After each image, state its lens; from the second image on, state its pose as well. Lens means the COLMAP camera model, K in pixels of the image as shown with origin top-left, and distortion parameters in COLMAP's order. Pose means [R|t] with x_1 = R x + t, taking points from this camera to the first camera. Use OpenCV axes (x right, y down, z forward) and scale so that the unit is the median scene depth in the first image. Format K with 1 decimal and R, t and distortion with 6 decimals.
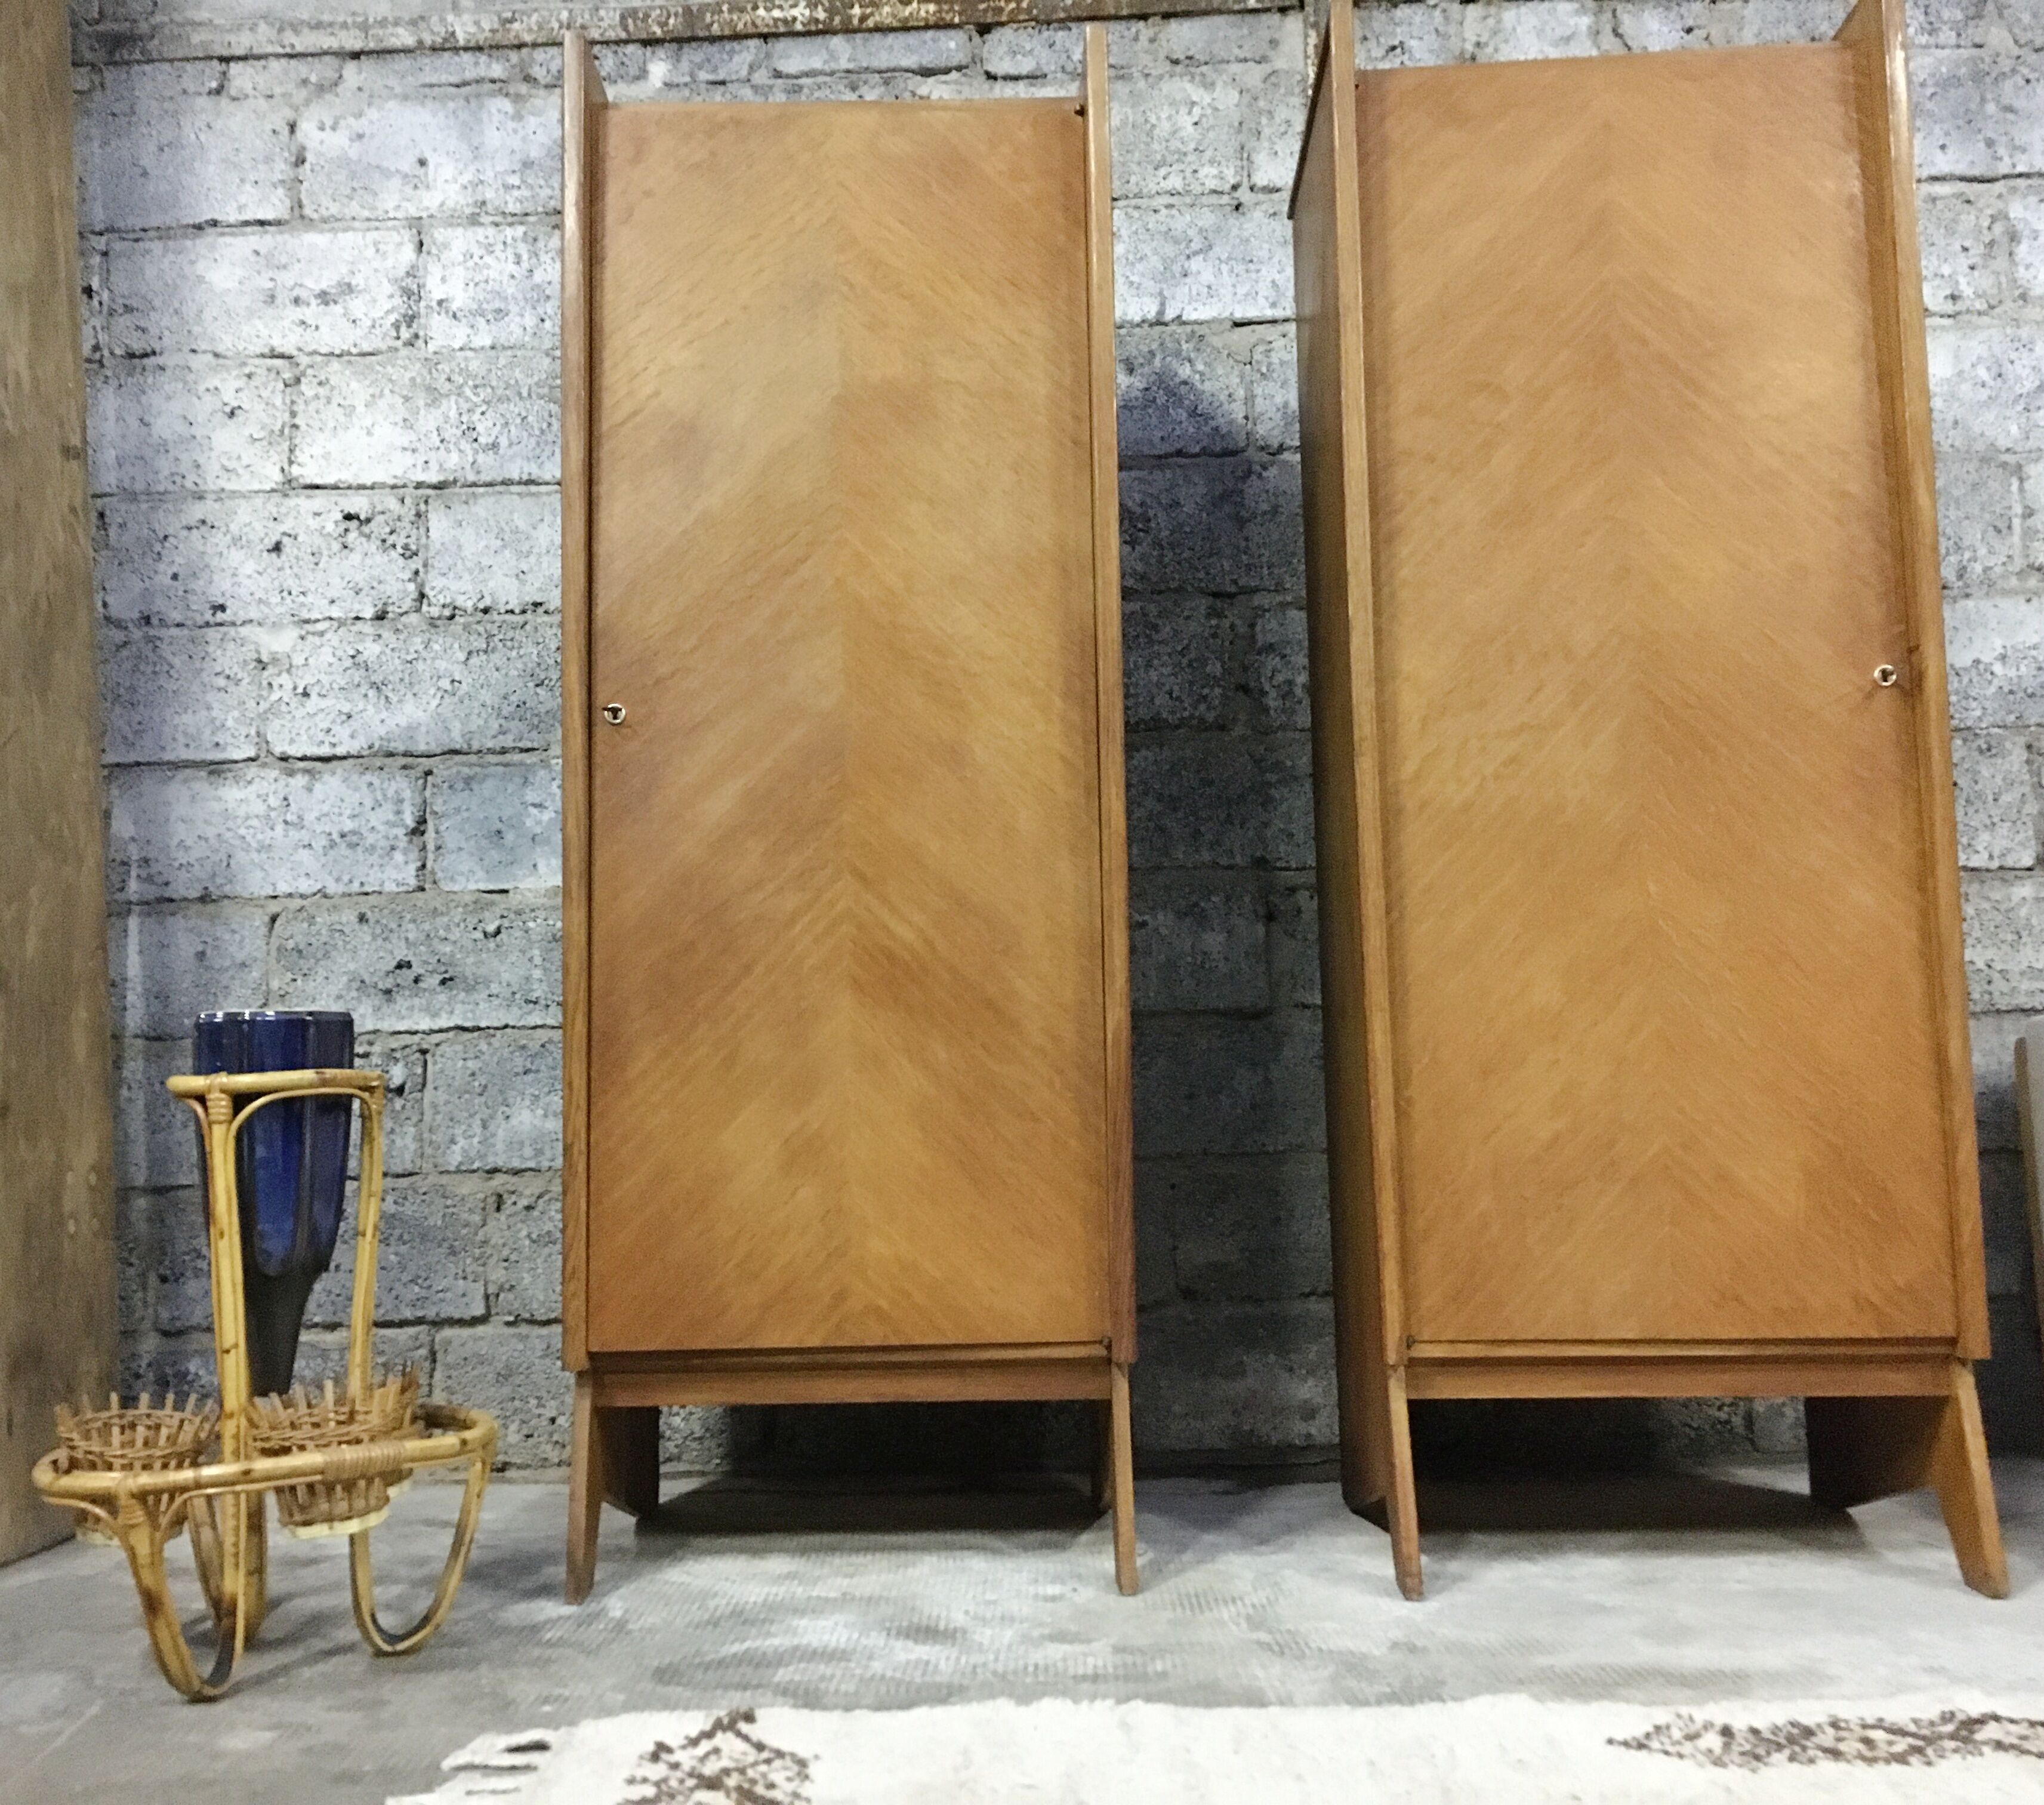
lens RADIAL K [[2041.9, 0, 977.6], [0, 2041.9, 901.3], [0, 0, 1]] dist [0.091446, -0.129738]
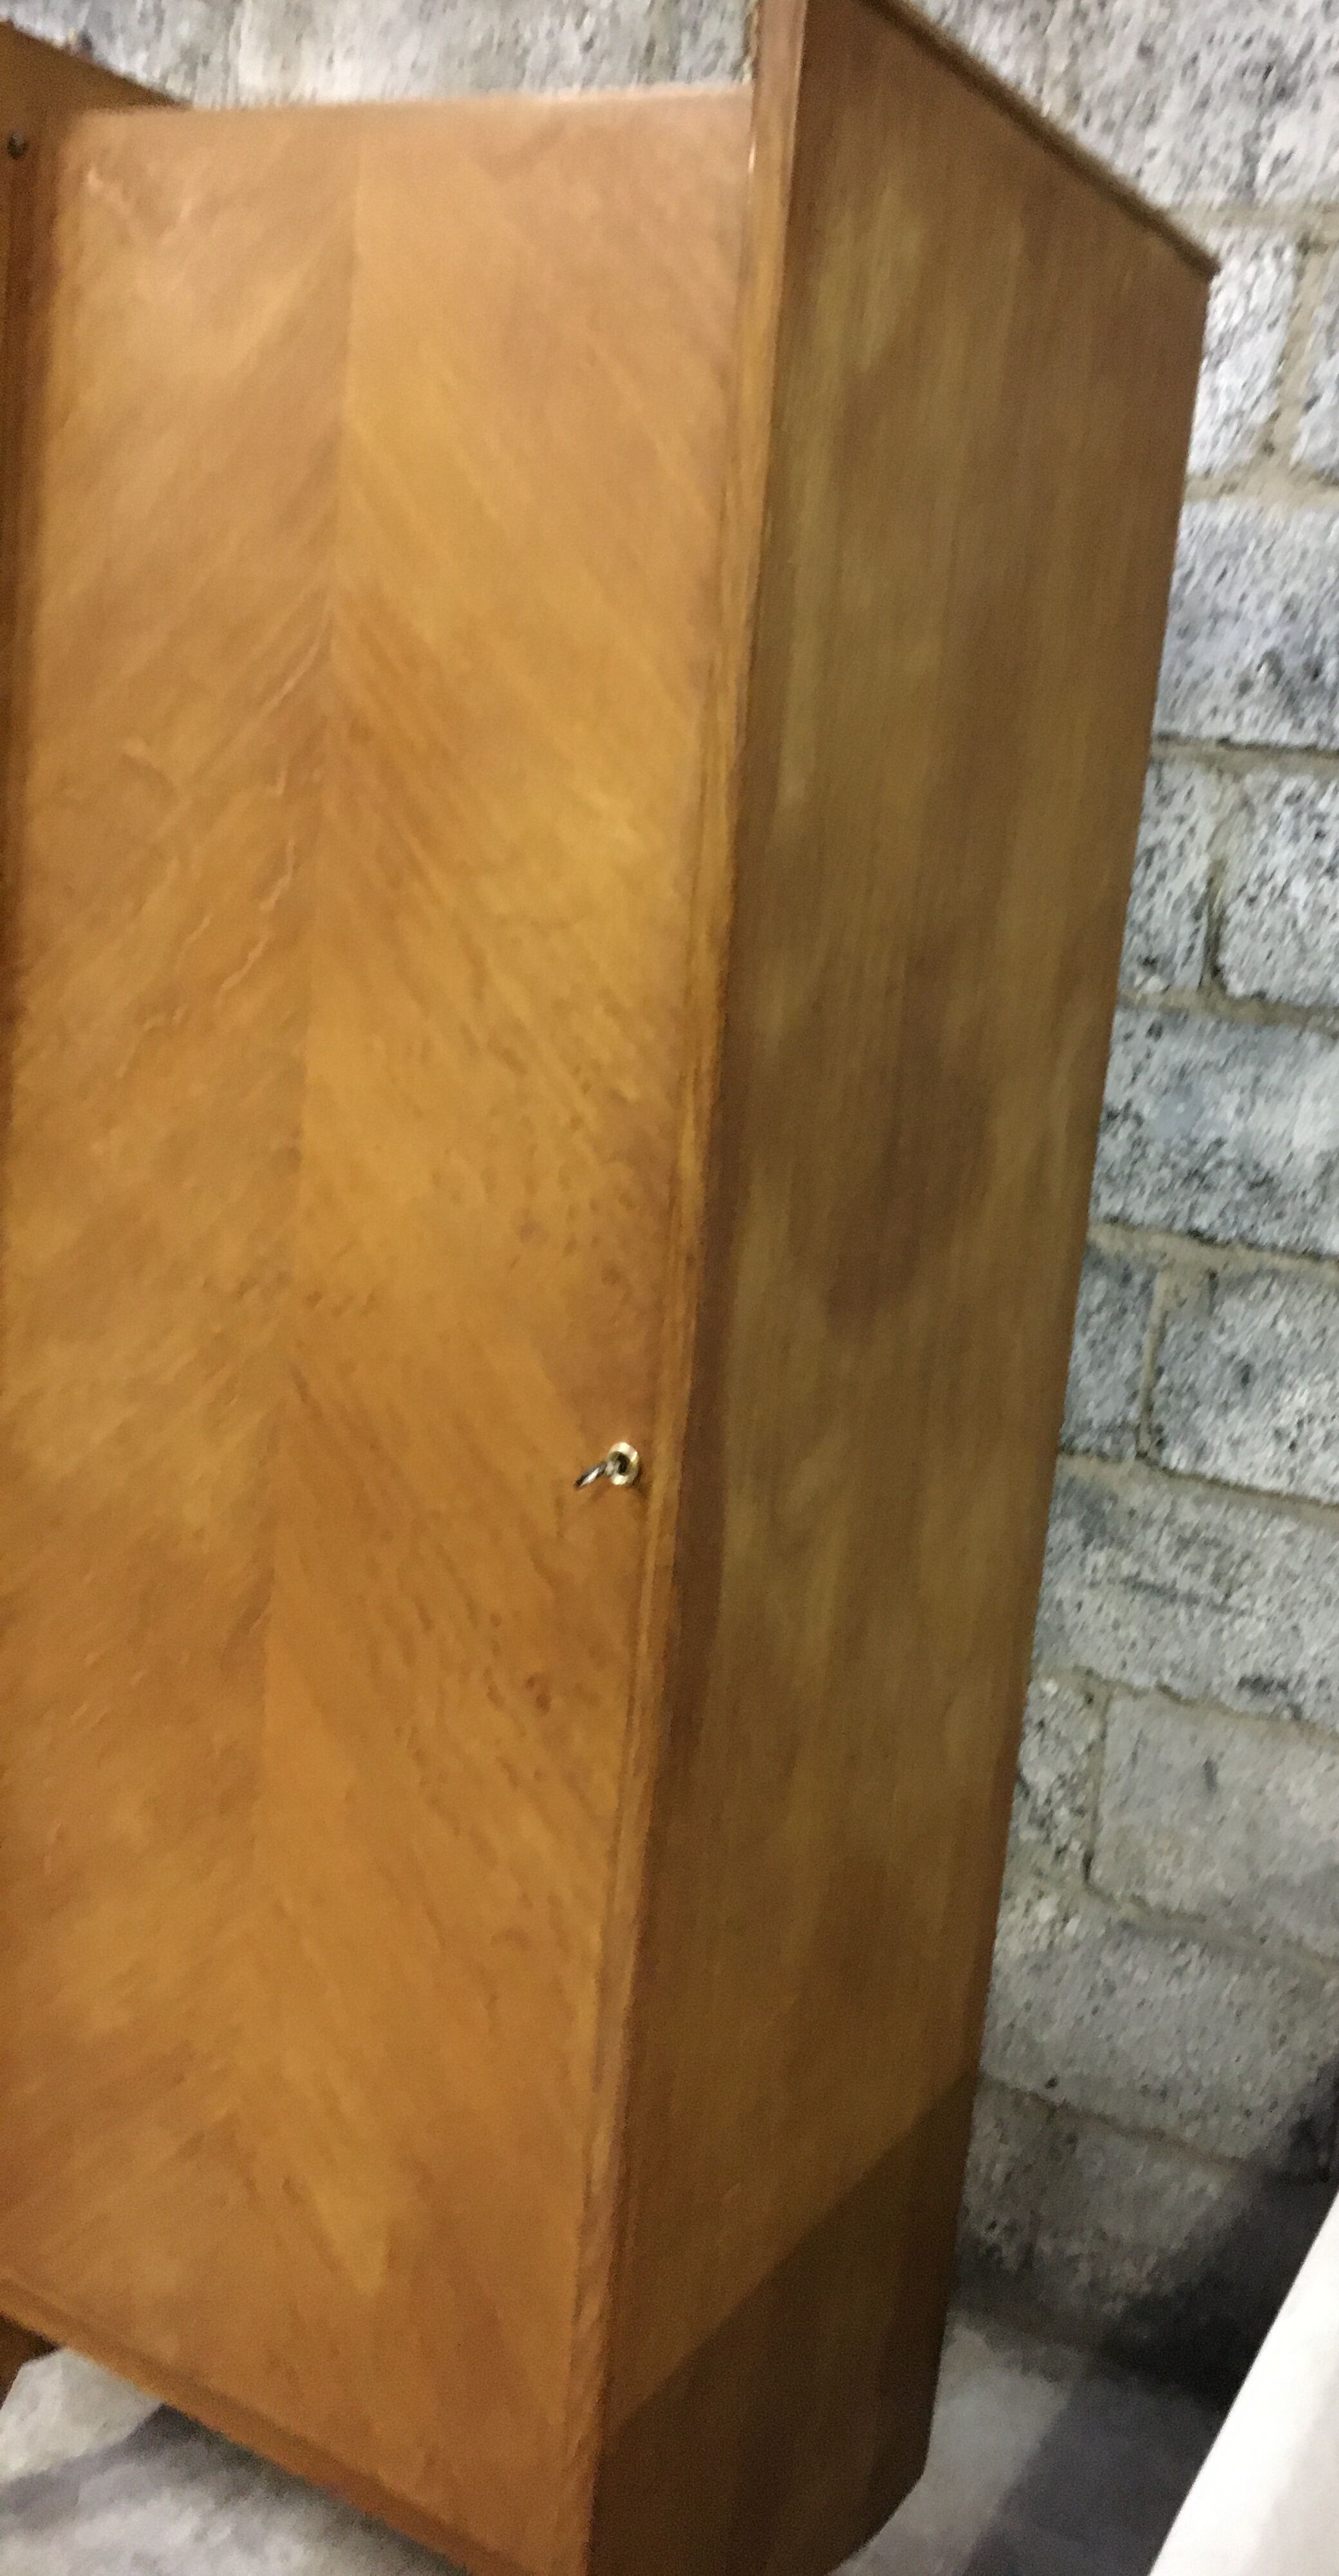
lens RADIAL K [[2204.1, 0, 1000.7], [0, 2204.1, 1265.7], [0, 0, 1]] dist [0.066569, -0.080882]
pose [[0.910563, 0.204483, -0.359251, 0.523053], [-0.104866, 0.954917, 0.277736, -0.234947], [0.399847, -0.215223, 0.890955, 0.404064]]
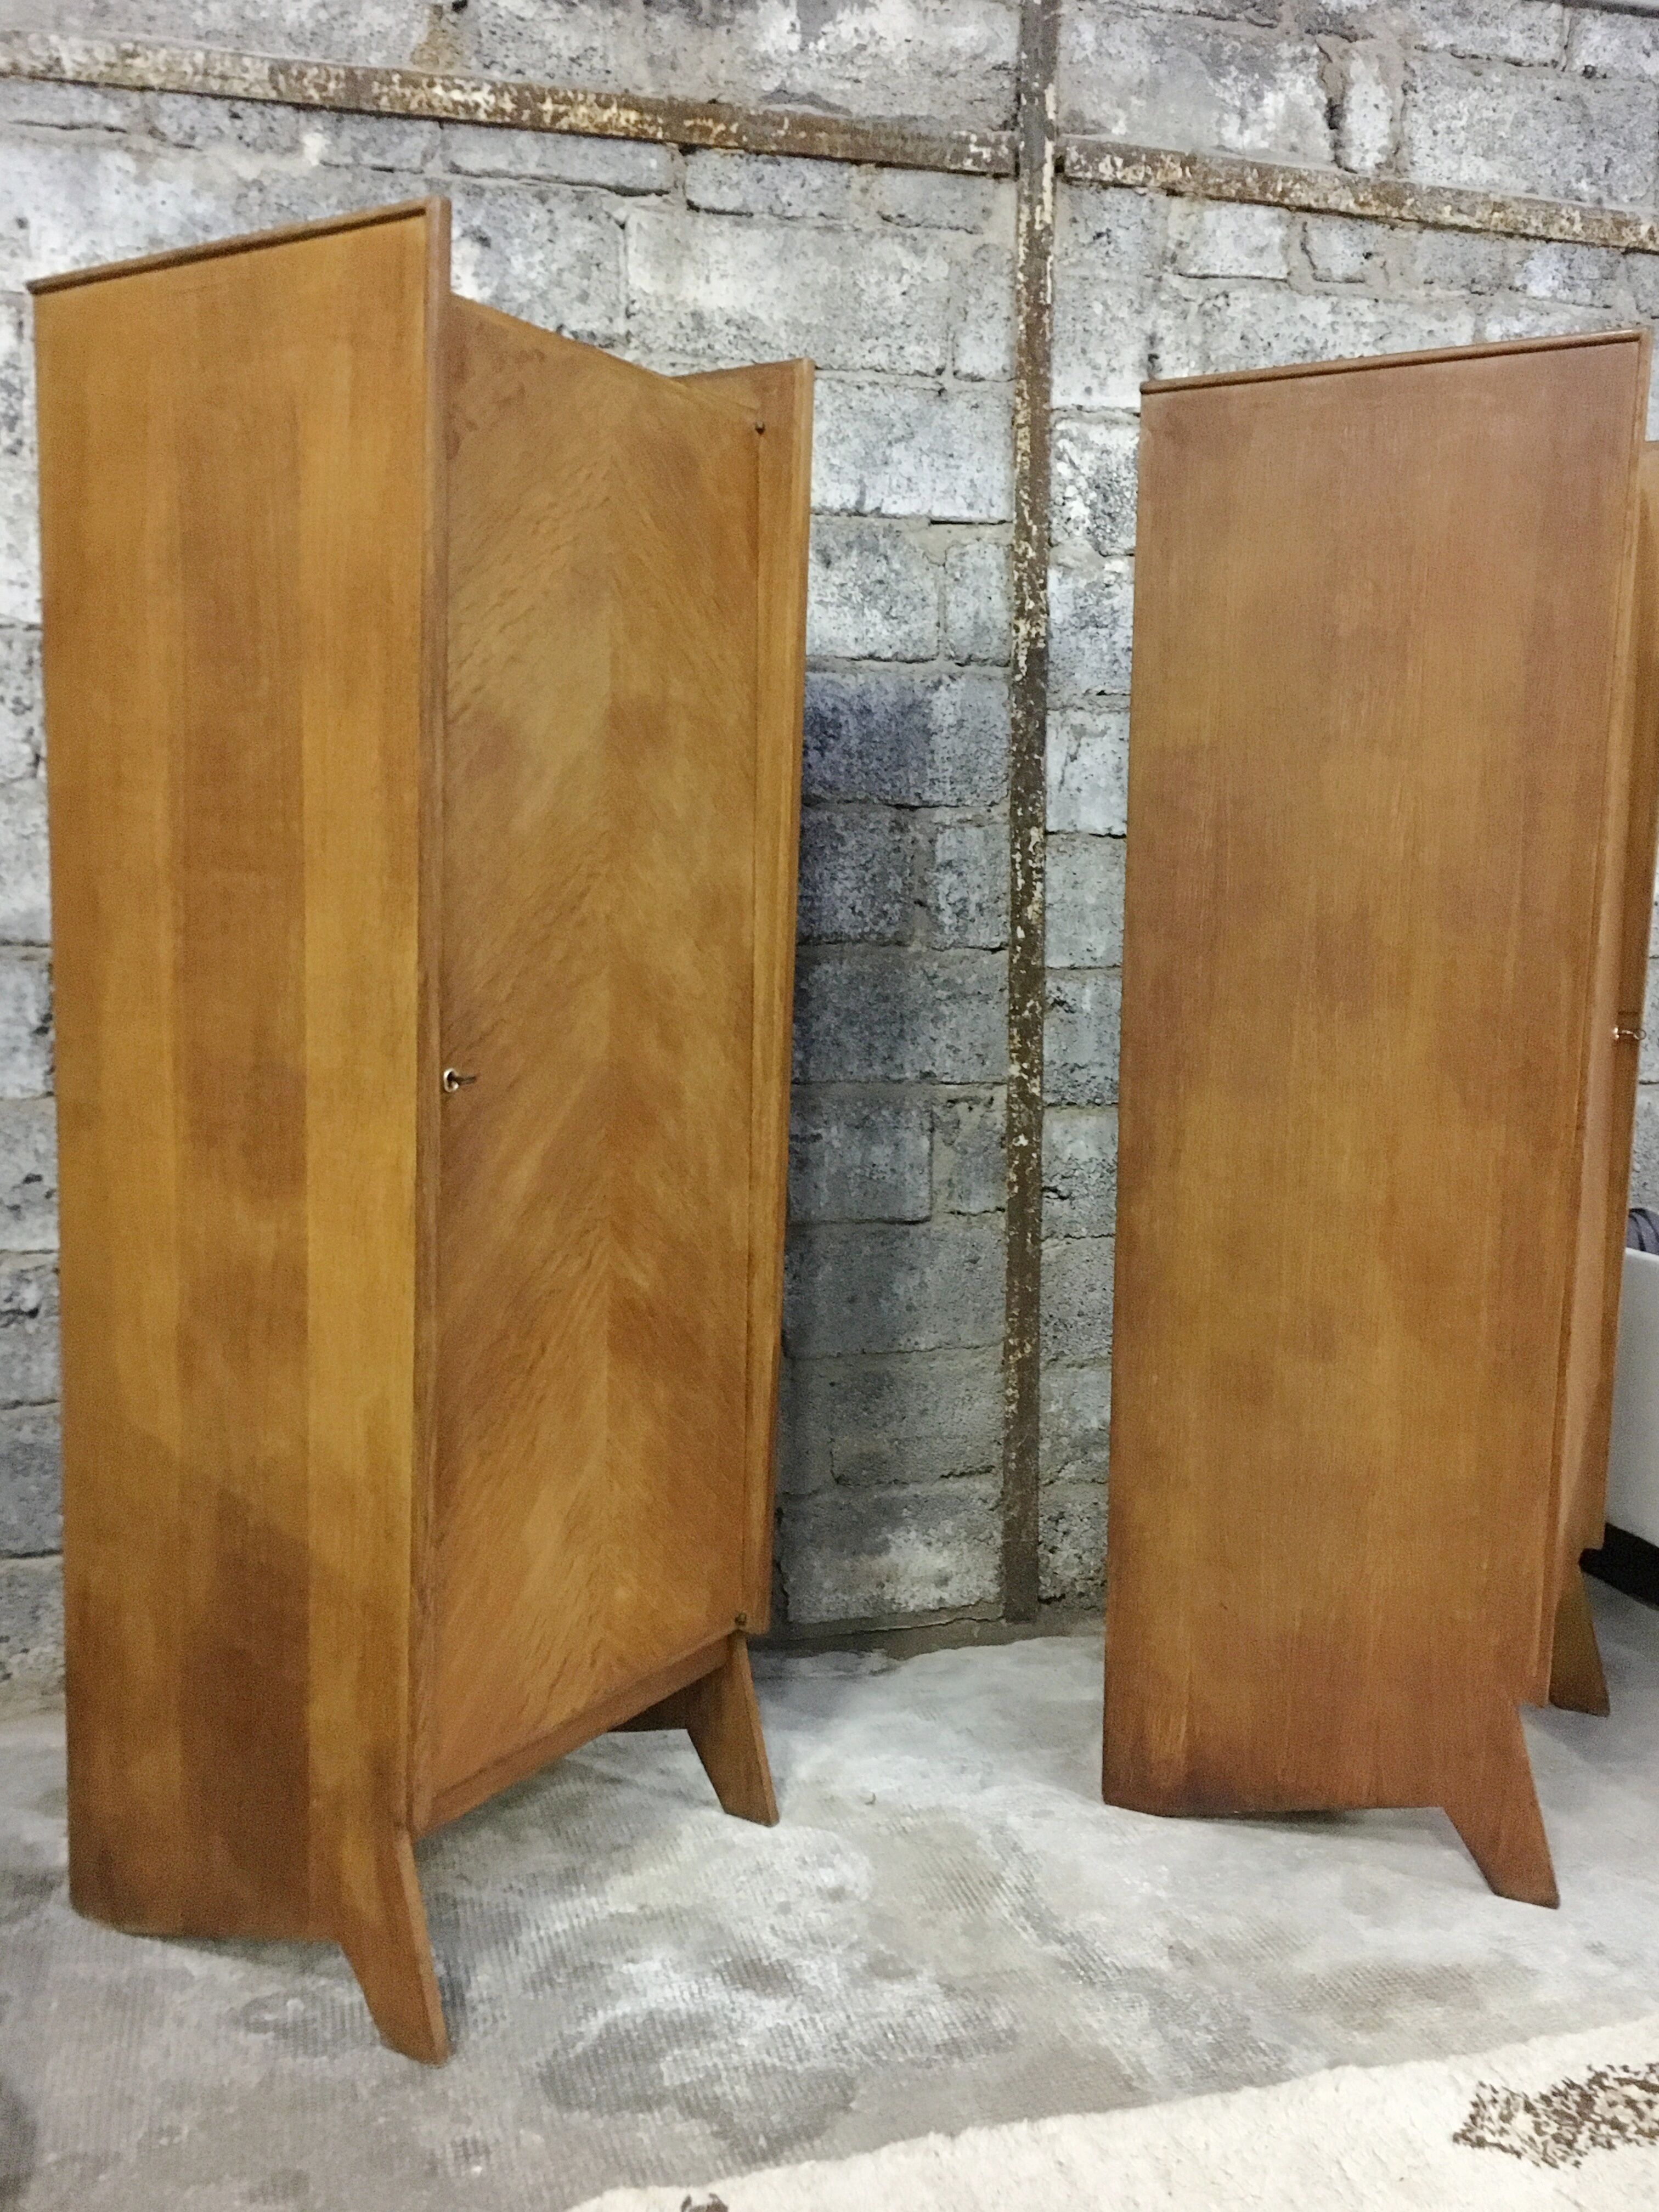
lens RADIAL K [[1962.5, 0, 836.6], [0, 1962.5, 1096.4], [0, 0, 1]] dist [0.085284, -0.106299]
pose [[0.954213, 0.003557, 0.299108, -0.197302], [-0.067555, 0.976658, 0.203901, -0.202790], [-0.291401, -0.214772, 0.932179, 0.081767]]
